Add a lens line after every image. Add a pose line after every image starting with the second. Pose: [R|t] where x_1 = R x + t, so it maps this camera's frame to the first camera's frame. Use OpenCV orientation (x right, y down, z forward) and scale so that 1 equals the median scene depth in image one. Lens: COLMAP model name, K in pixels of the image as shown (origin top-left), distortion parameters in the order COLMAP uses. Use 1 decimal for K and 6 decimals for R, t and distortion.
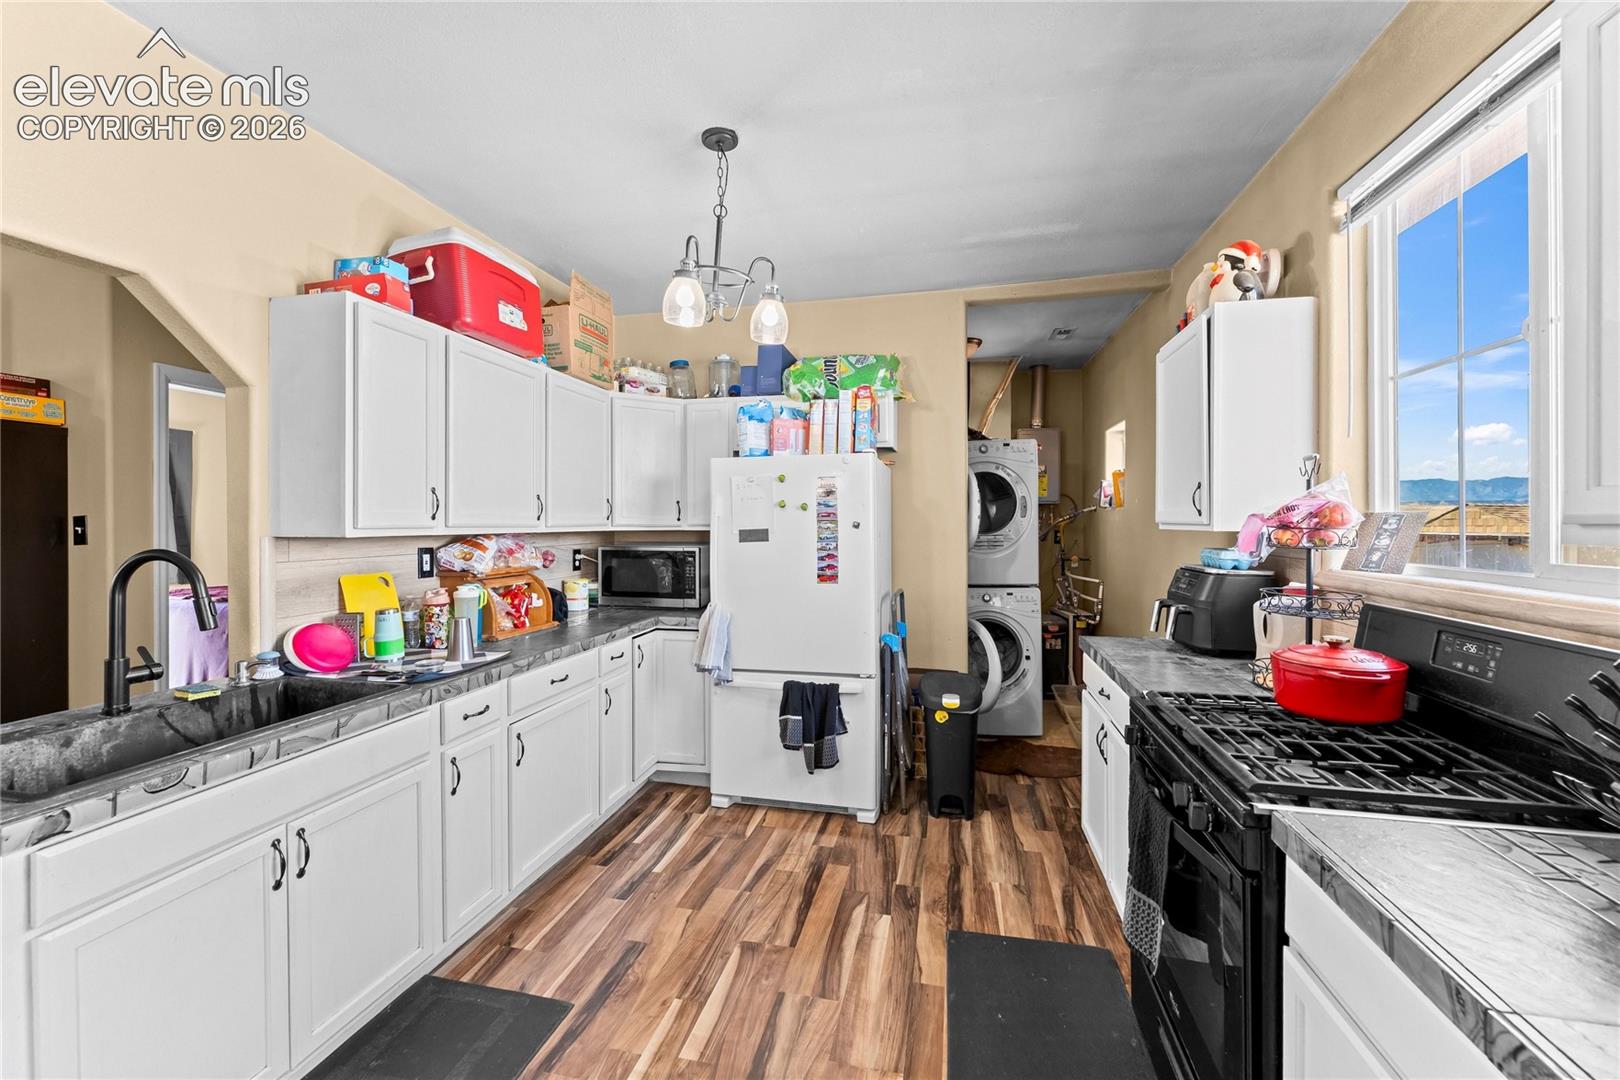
lens RADIAL K [[655.6, 0, 801.5], [0, 655.6, 522.2], [0, 0, 1]] dist [0.000531, 0.000001]
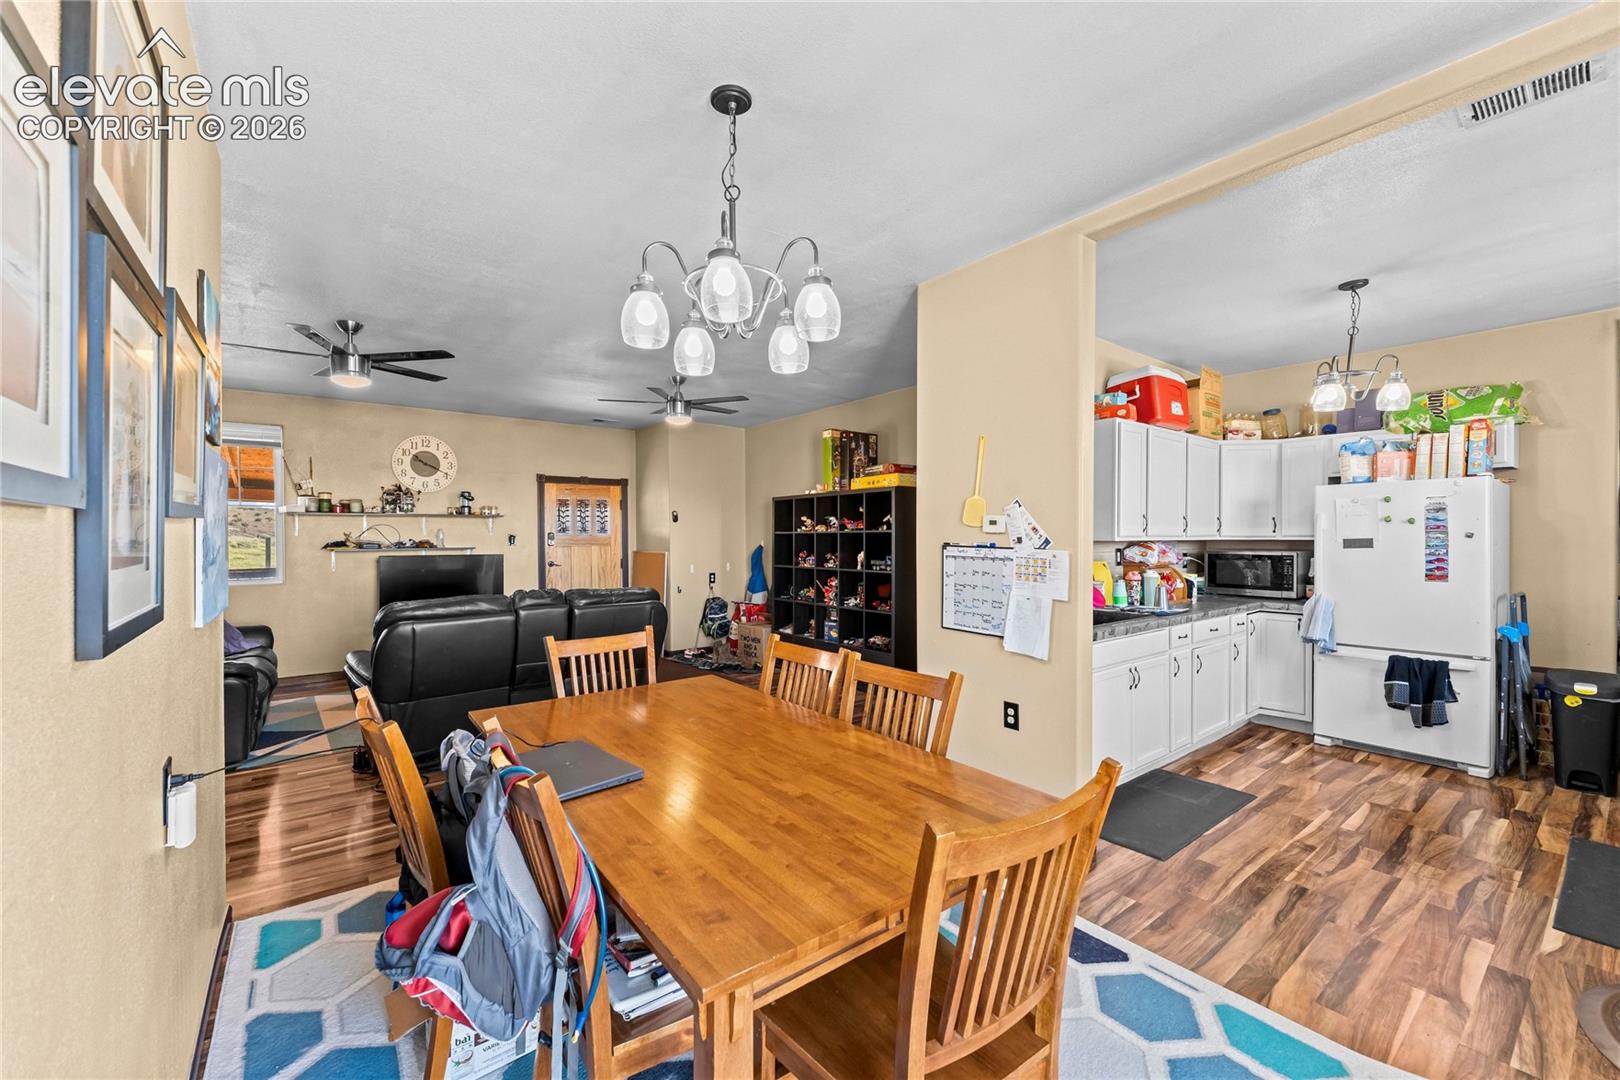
lens RADIAL K [[646.2, 0, 804.8], [0, 646.2, 542.2], [0, 0, 1]] dist [-0.001161, -0.000038]
pose [[0.774171, 0.006042, -0.632948, -0.115958], [0.001229, 0.999938, 0.011049, 0.002437], [0.632976, -0.009332, 0.774115, -0.730484]]
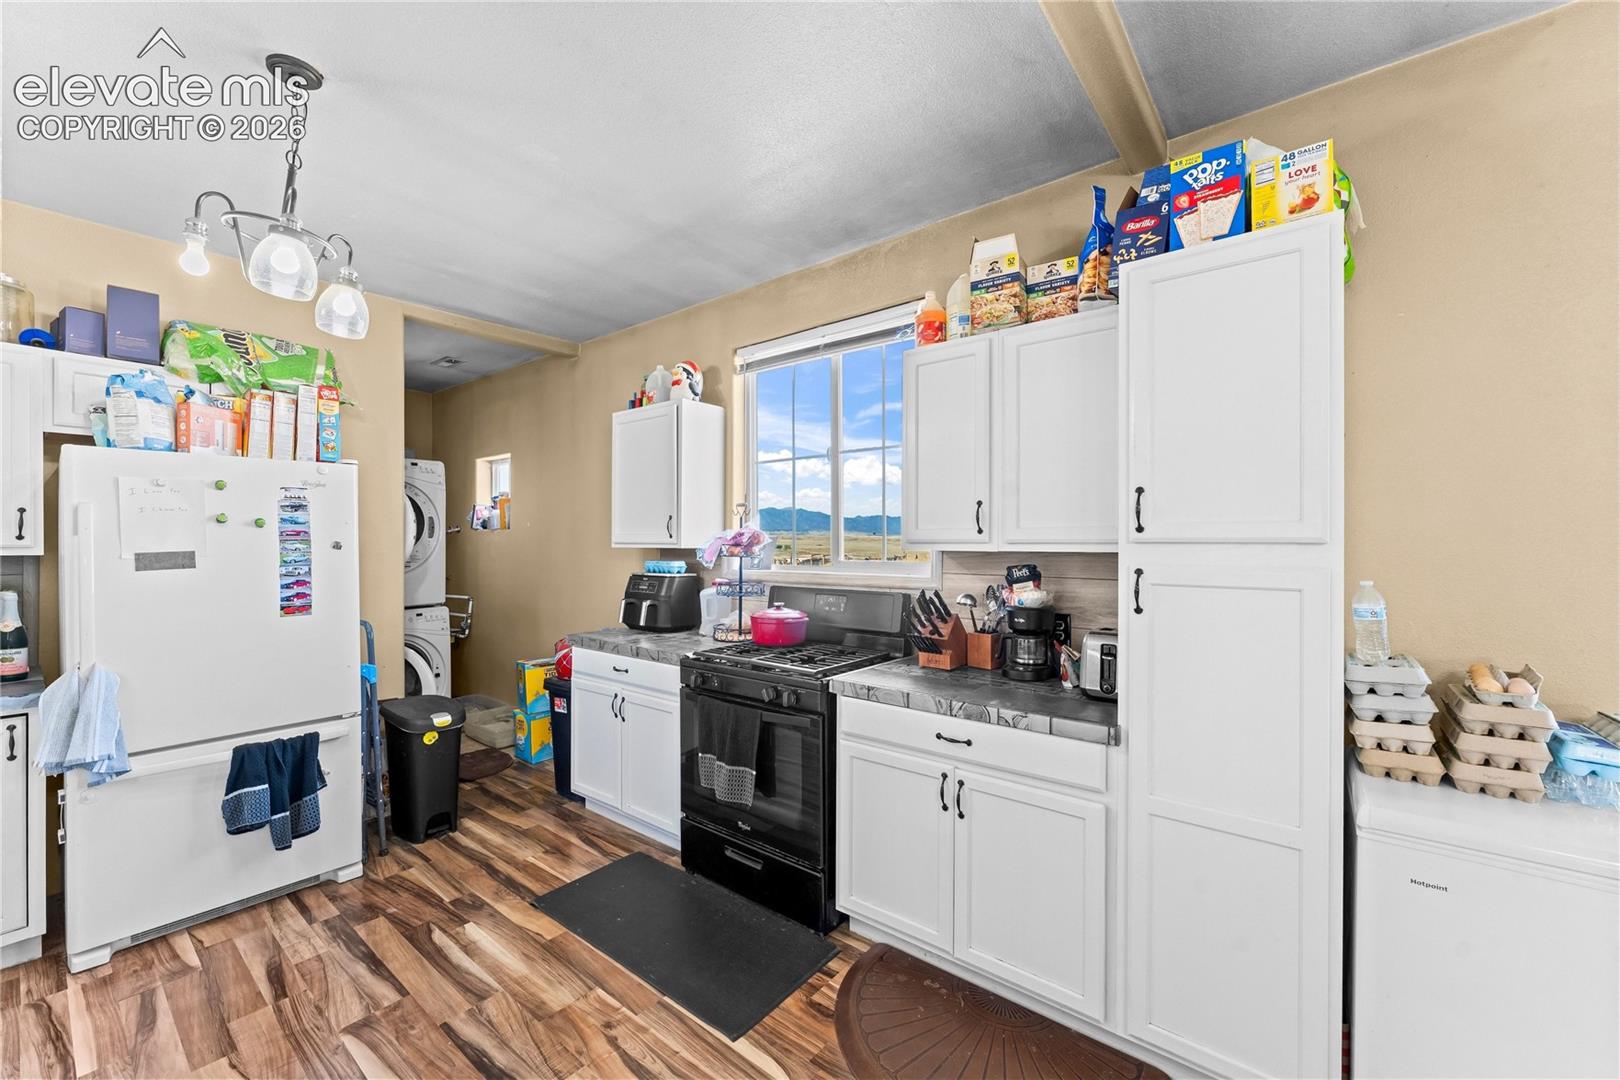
lens RADIAL K [[646.2, 0, 804.8], [0, 646.2, 542.2], [0, 0, 1]] dist [-0.001161, -0.000038]
pose [[0.440193, 0.000514, 0.897903, -0.414143], [0.001204, 0.999999, -0.001163, 0.001651], [-0.897902, 0.001593, 0.440192, 0.058521]]
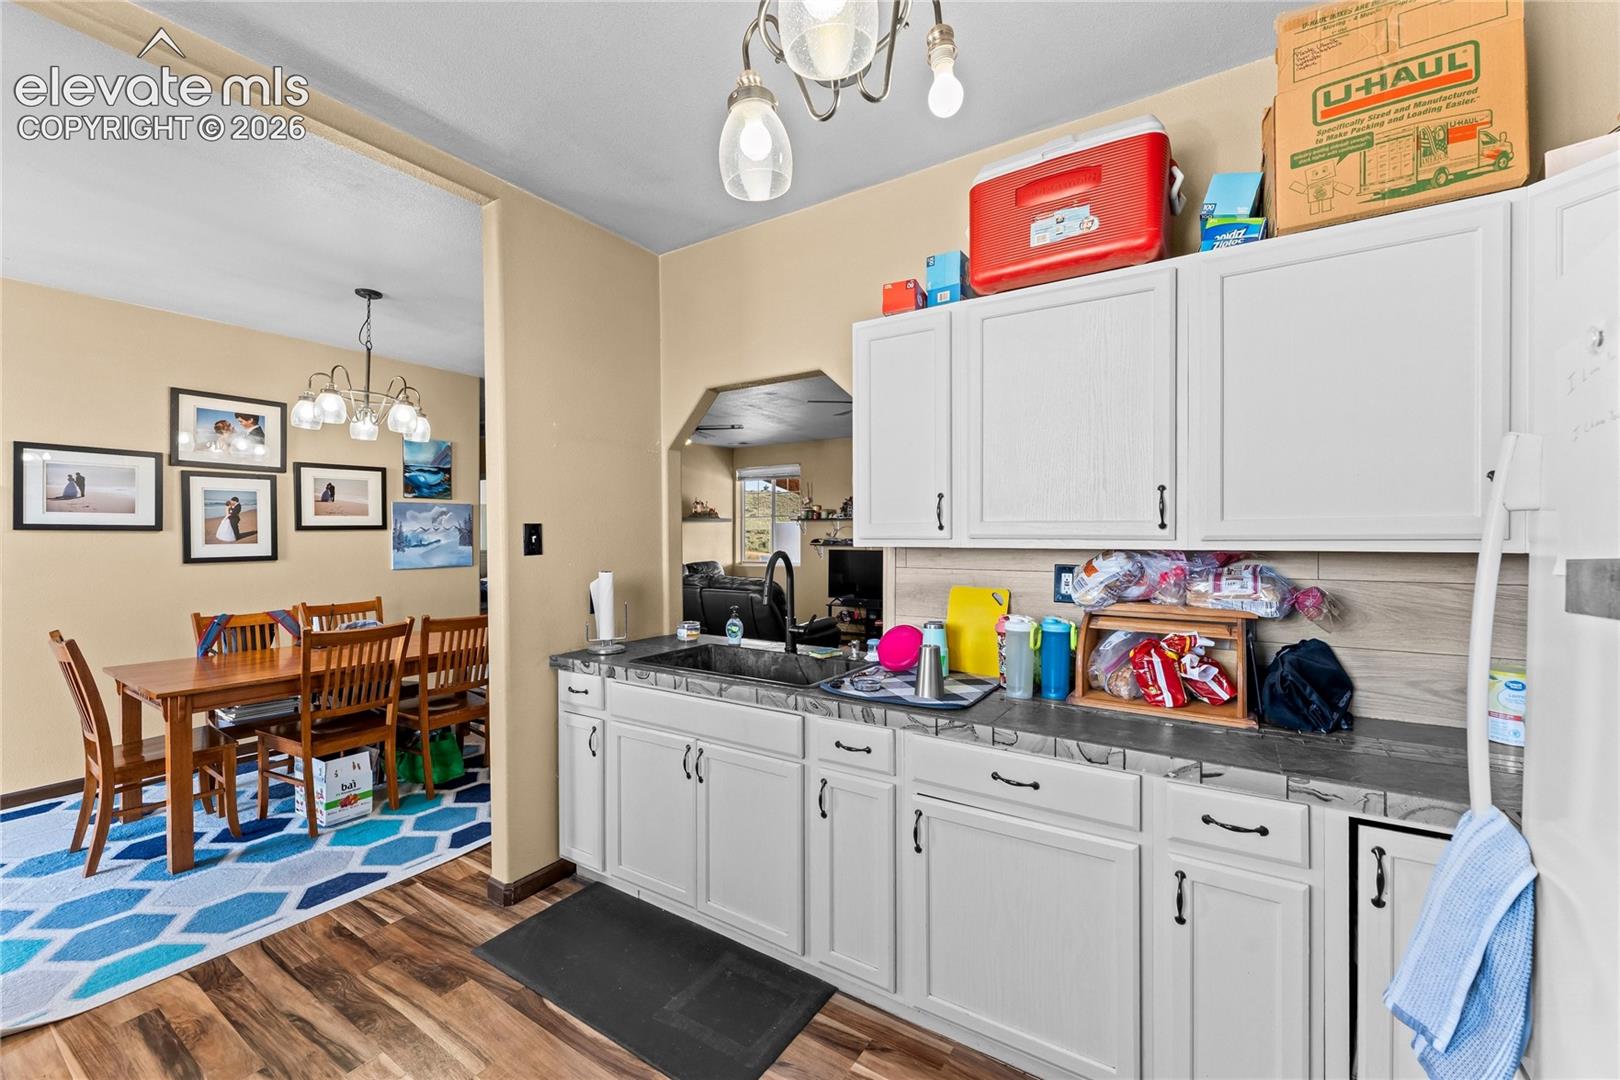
lens RADIAL K [[646.2, 0, 804.8], [0, 646.2, 542.2], [0, 0, 1]] dist [-0.001161, -0.000038]
pose [[-0.344298, 0.010780, -0.938799, 0.231301], [0.000467, 0.999936, 0.011311, 0.001850], [0.938860, 0.003456, -0.344281, 0.835777]]
